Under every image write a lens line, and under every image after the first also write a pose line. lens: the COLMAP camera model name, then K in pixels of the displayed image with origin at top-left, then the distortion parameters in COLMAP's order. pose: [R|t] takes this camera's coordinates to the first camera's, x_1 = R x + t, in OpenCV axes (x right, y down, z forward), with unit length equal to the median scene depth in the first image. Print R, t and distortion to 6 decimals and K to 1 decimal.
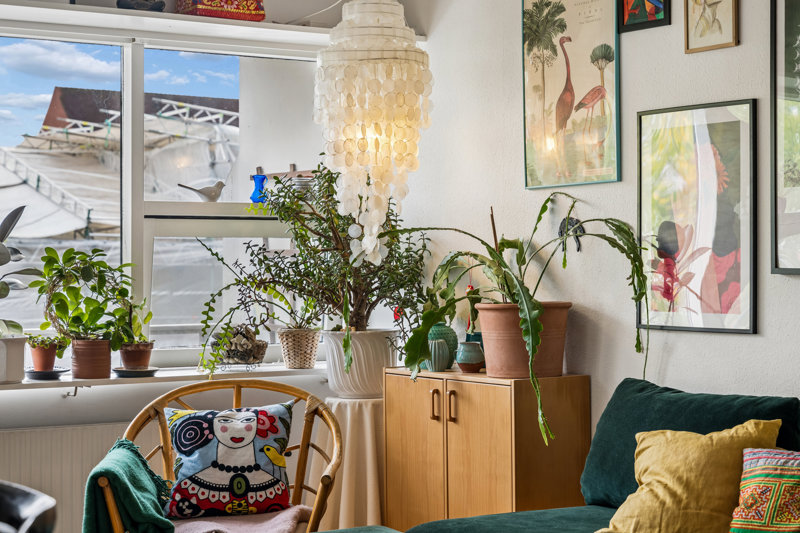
lens RADIAL K [[1609.8, 0, 399.2], [0, 1609.8, 270.1], [0, 0, 1]] dist [0.022865, 0.000000]
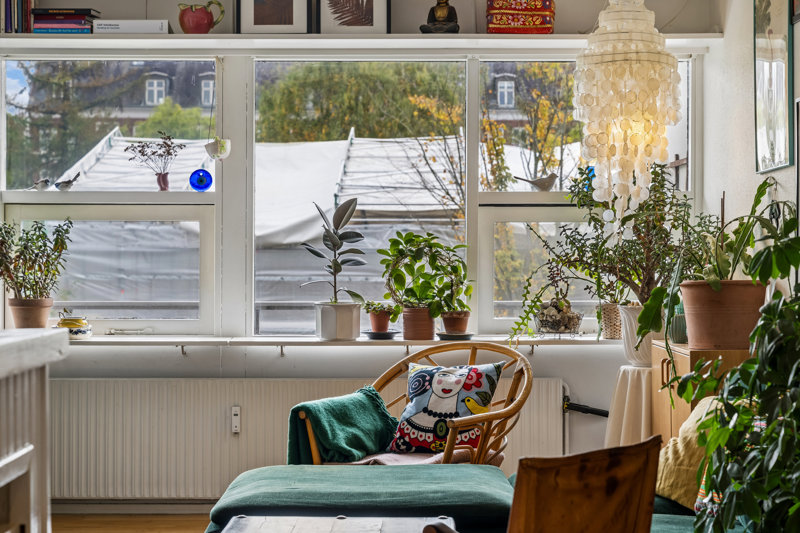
lens RADIAL K [[1609.8, 0, 400.6], [0, 1609.8, 263.8], [0, 0, 1]] dist [0.022865, 0.000000]
pose [[0.836581, 0.004942, -0.547821, 0.480514], [-0.002957, 0.999985, 0.004504, 0.004958], [0.547836, -0.002148, 0.836583, -0.018183]]
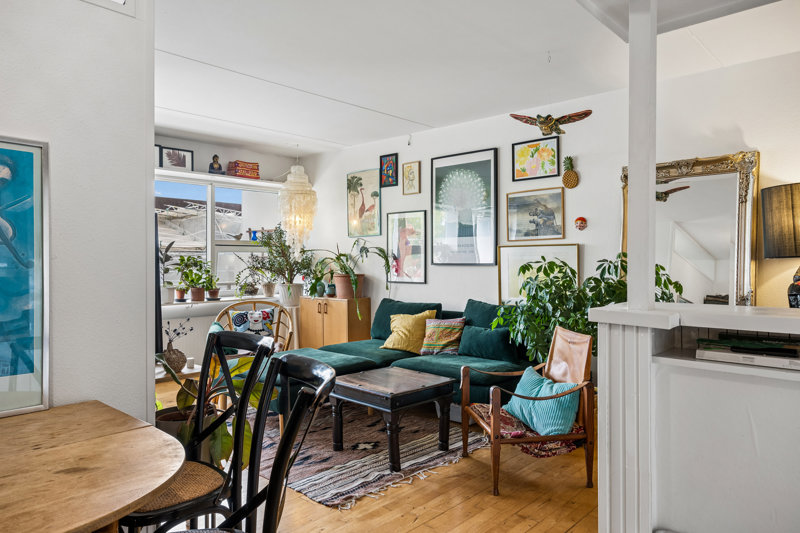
lens RADIAL K [[543.2, 0, 401.0], [0, 543.2, 263.9], [0, 0, 1]] dist [0.004320, -0.003341]
pose [[0.971181, -0.000195, 0.238345, -0.073015], [-0.000335, 0.999998, 0.002183, -0.001660], [-0.238345, -0.002200, 0.971178, -0.031456]]
